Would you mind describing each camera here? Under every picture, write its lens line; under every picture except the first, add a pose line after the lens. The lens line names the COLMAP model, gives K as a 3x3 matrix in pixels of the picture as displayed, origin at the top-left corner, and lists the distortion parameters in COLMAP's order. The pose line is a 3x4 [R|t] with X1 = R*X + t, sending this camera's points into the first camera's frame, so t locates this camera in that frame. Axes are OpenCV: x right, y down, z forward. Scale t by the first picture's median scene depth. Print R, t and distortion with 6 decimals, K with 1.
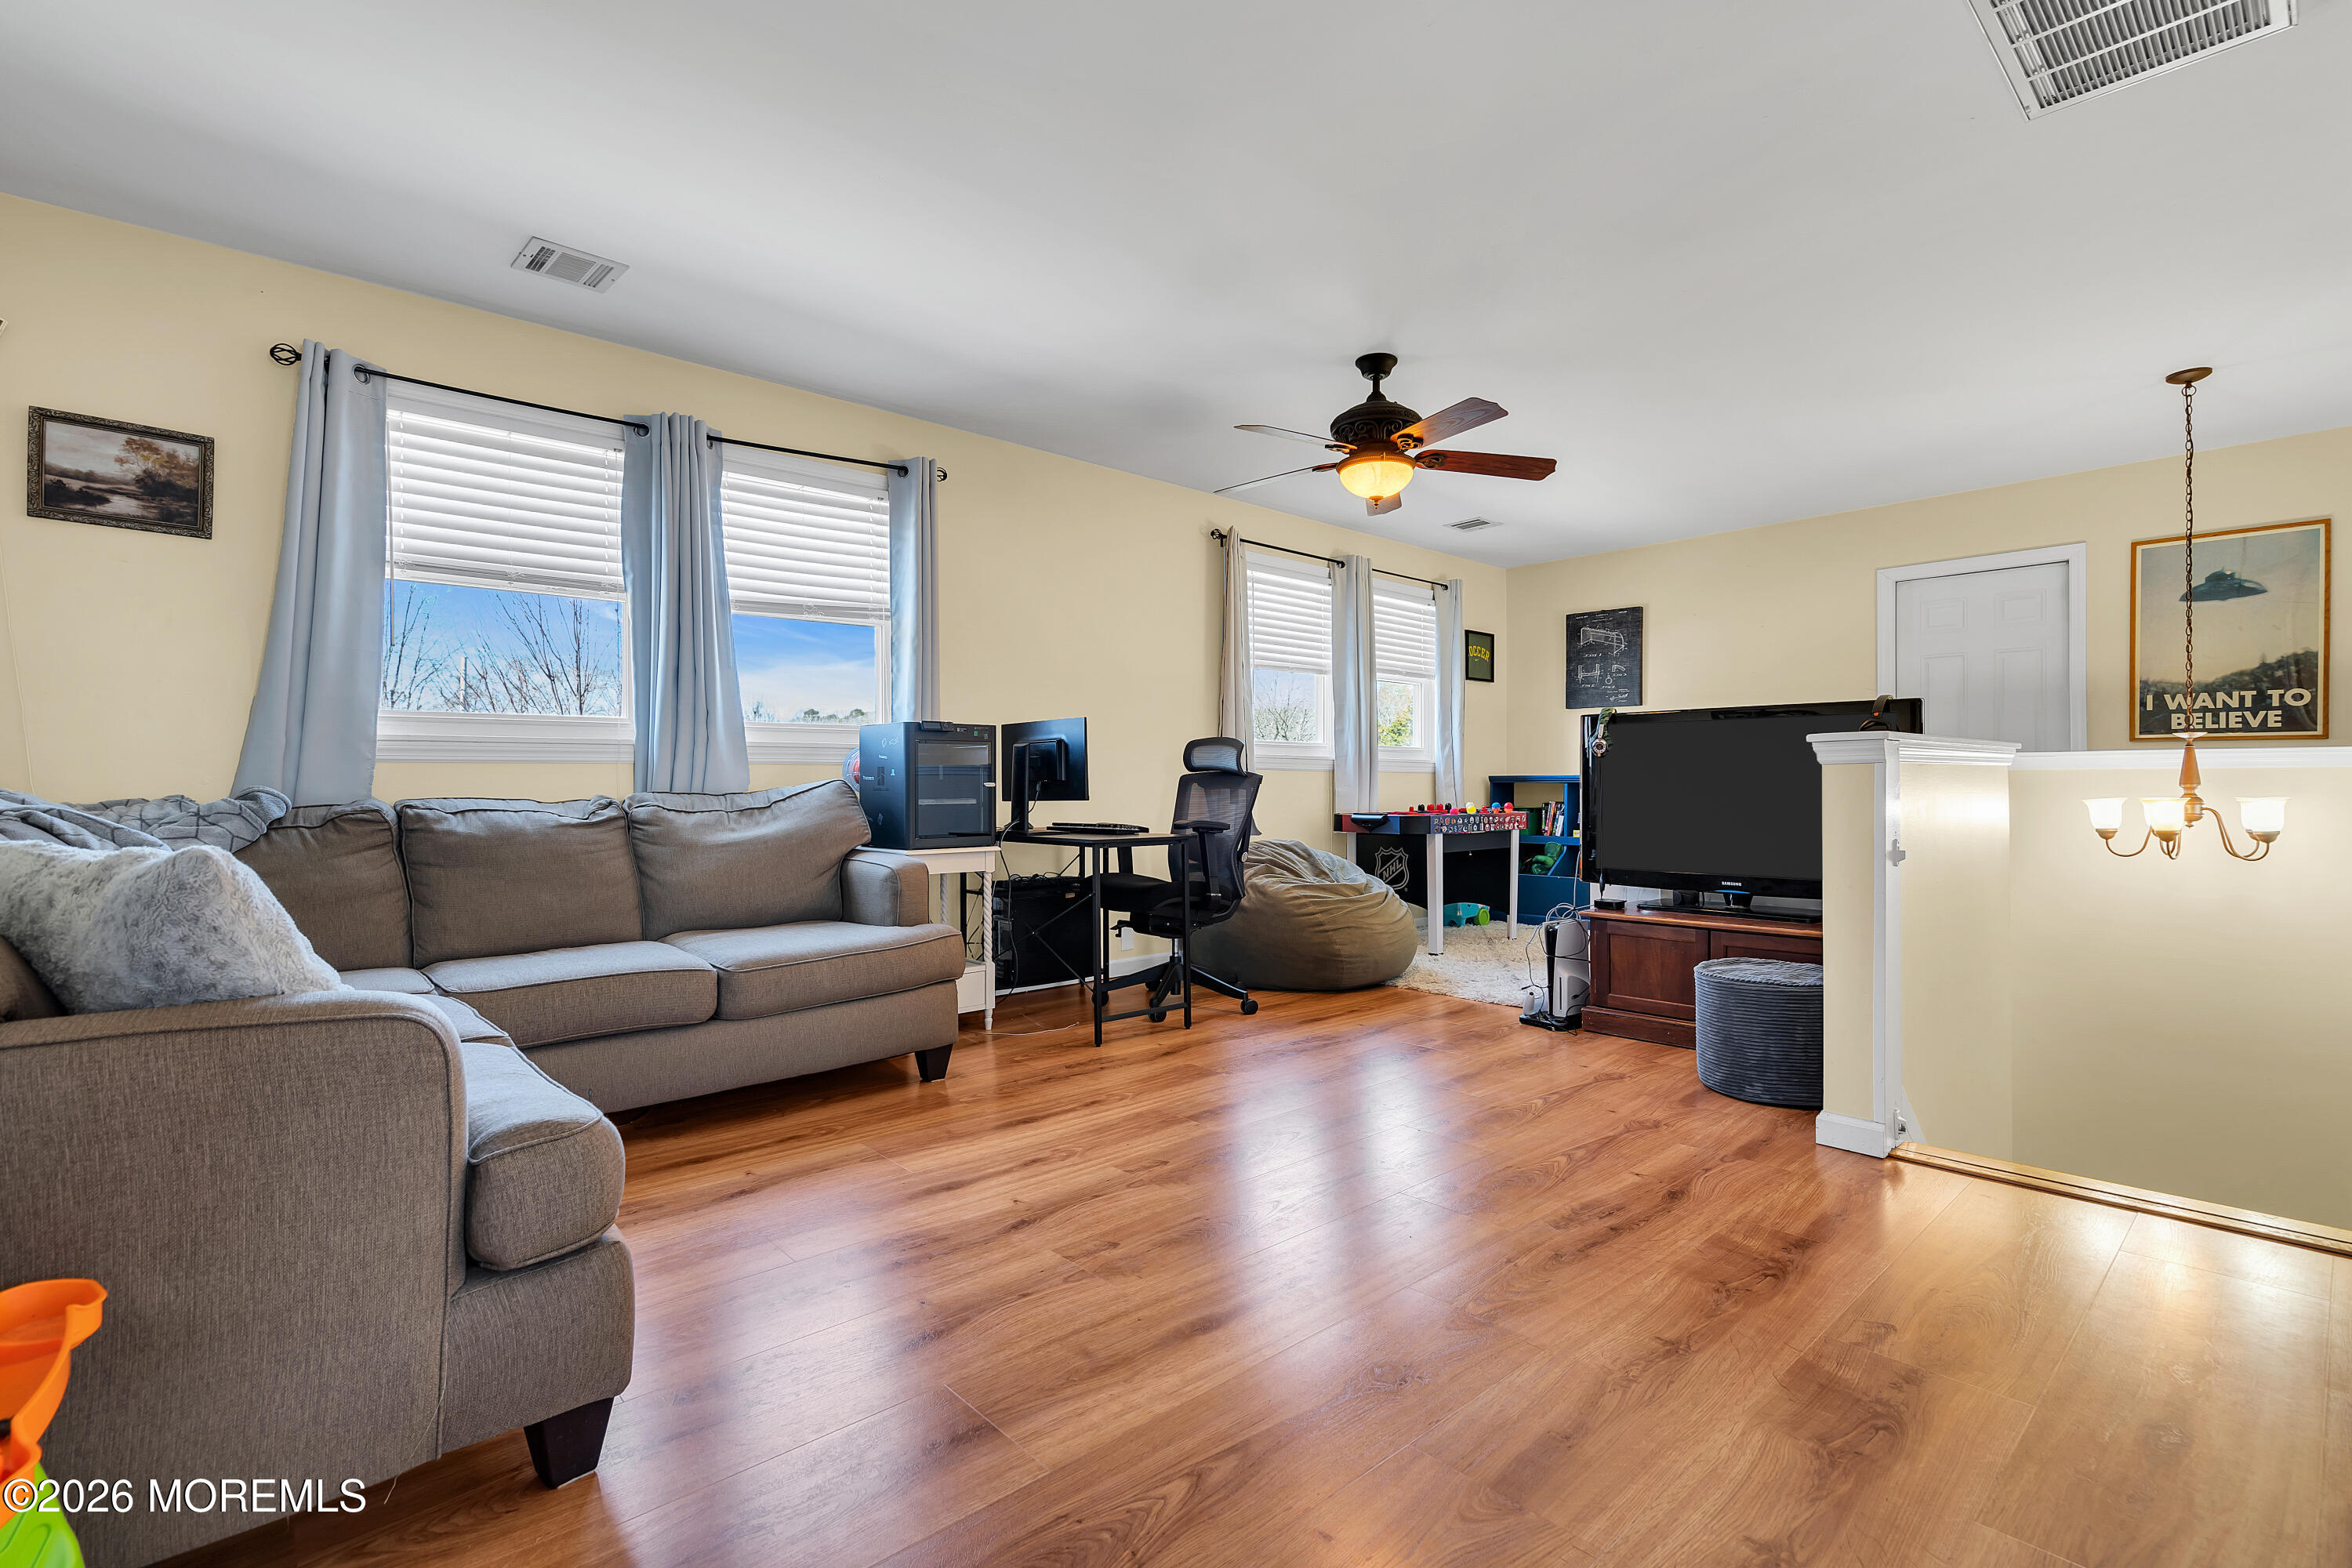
lens RADIAL K [[1069.6, 0, 1166.9], [0, 1069.6, 792.8], [0, 0, 1]] dist [-0.006854, 0.000277]
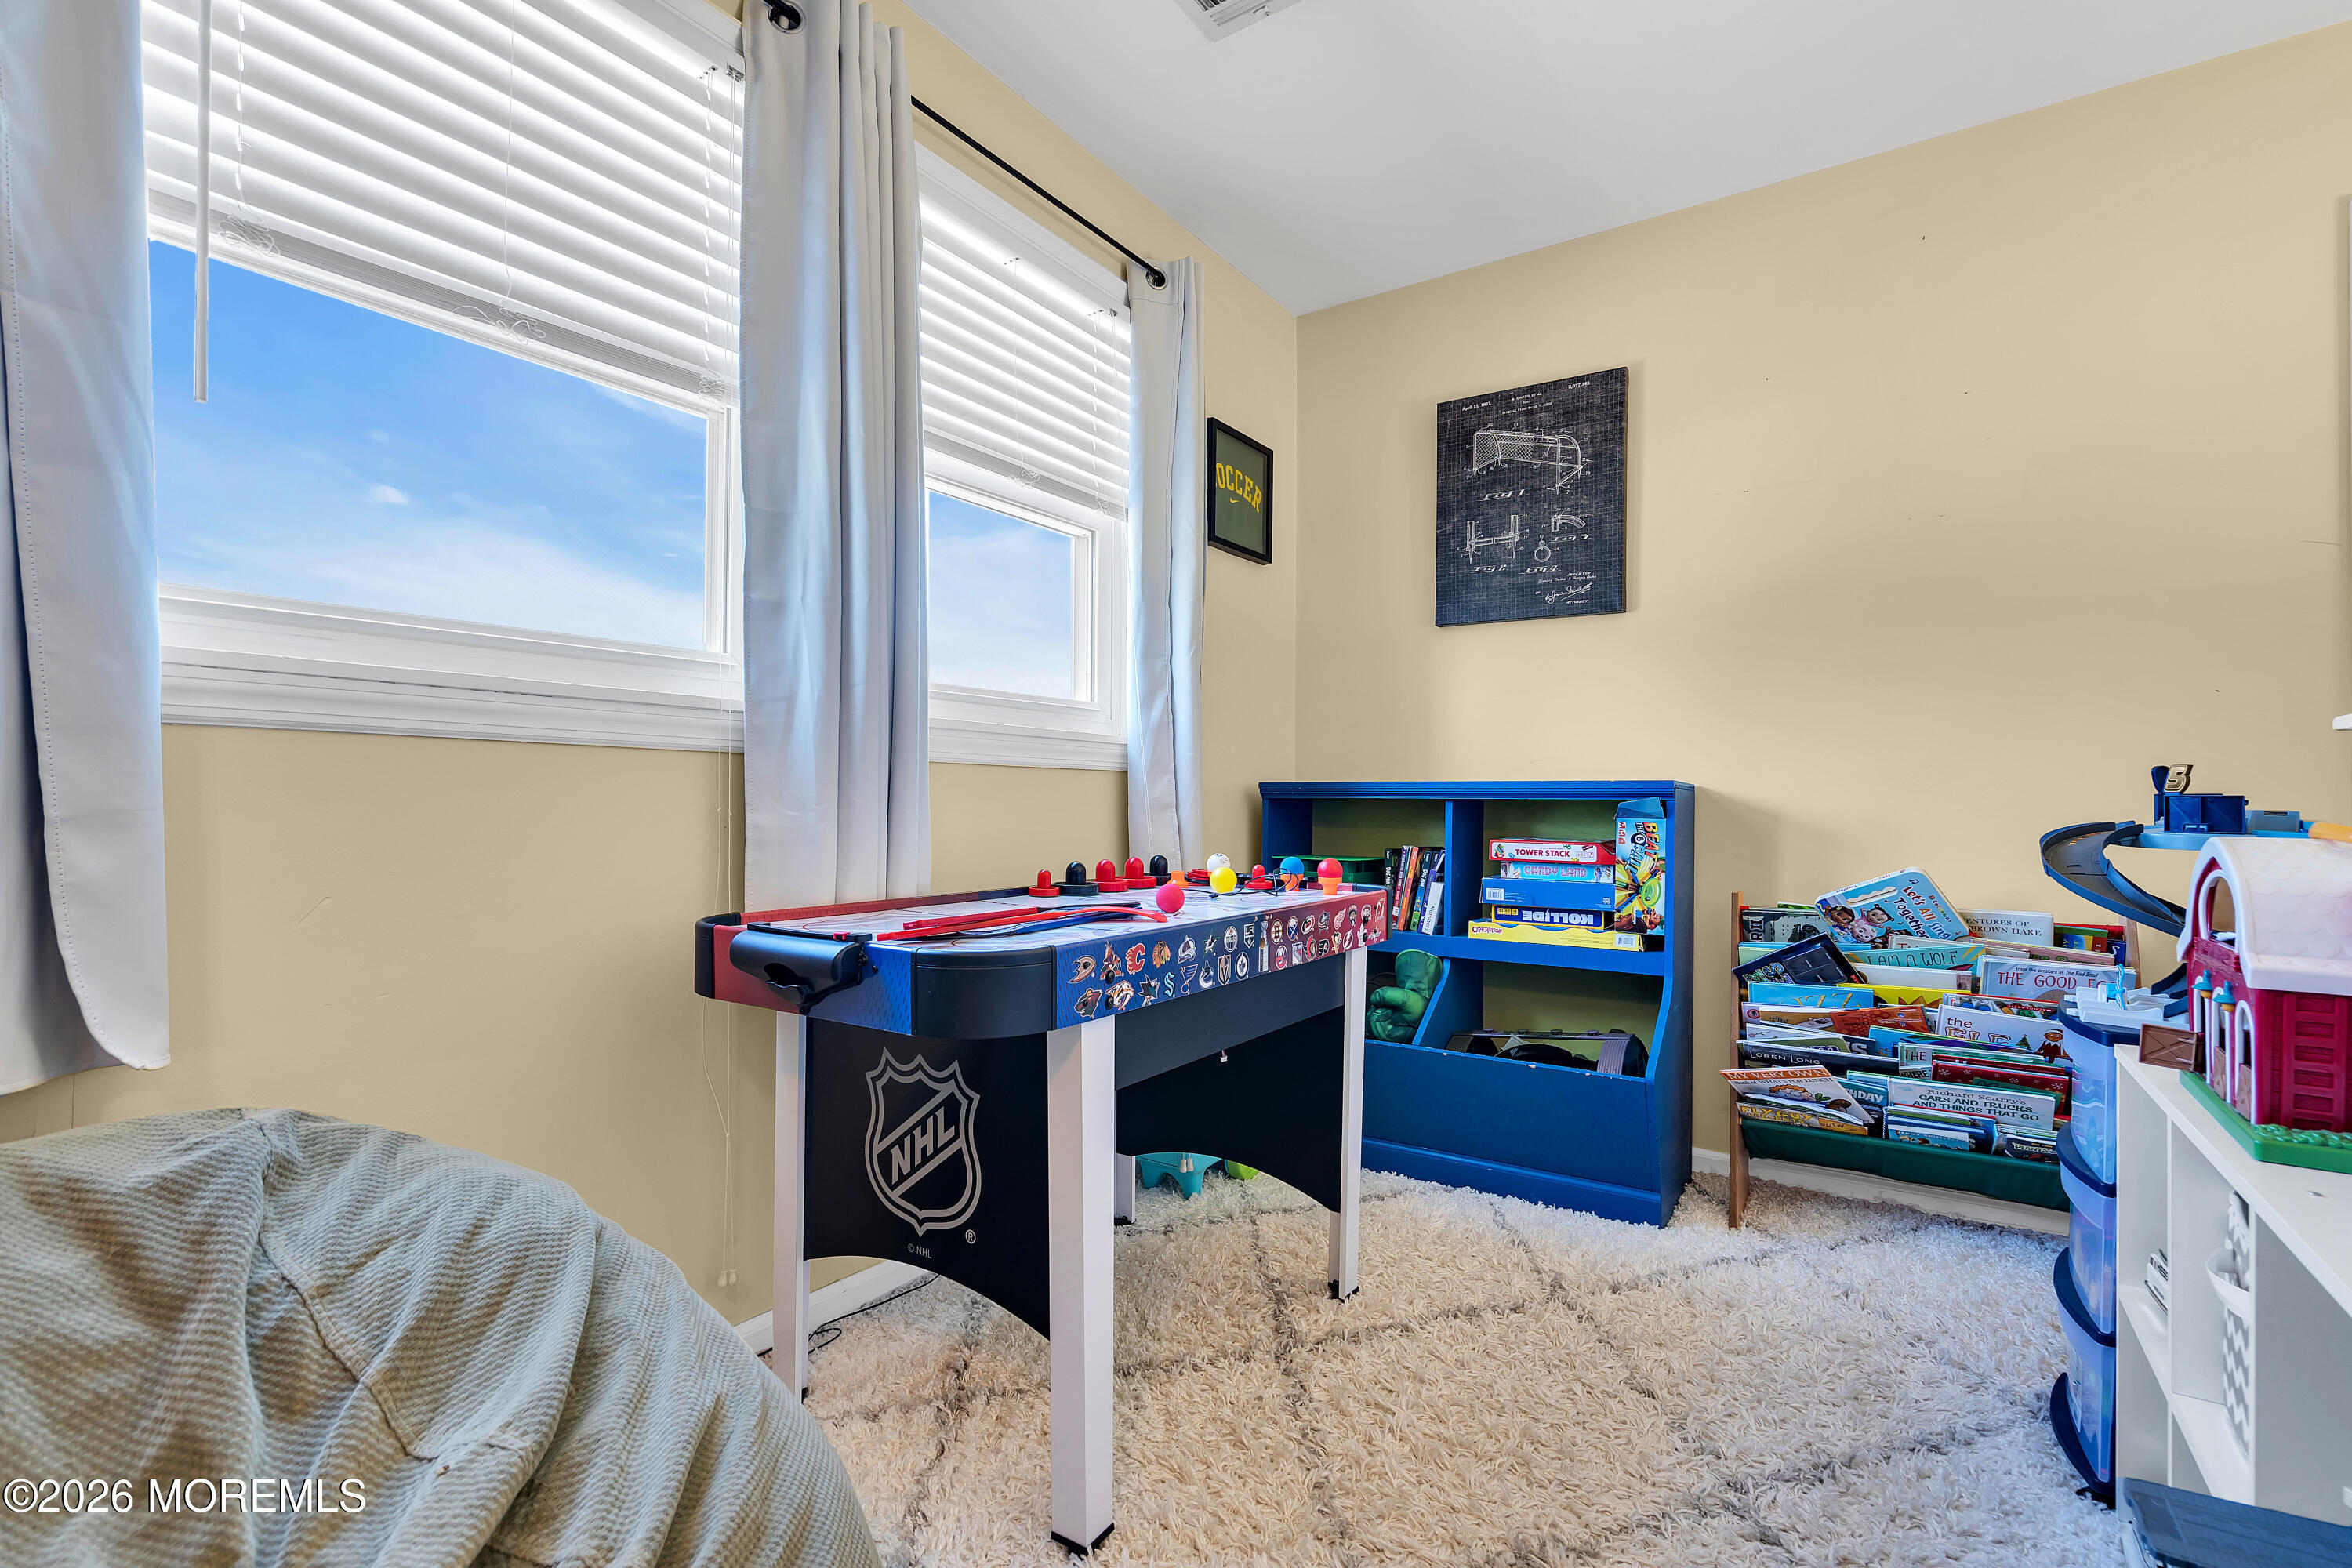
lens RADIAL K [[1065.3, 0, 1162.1], [0, 1065.3, 790.1], [0, 0, 1]] dist [-0.000285, 0.000279]
pose [[0.972561, 0.010161, 0.232428, 0.354440], [-0.006623, 0.999850, -0.015995, -0.012545], [-0.232555, 0.014016, 0.972482, 1.278315]]
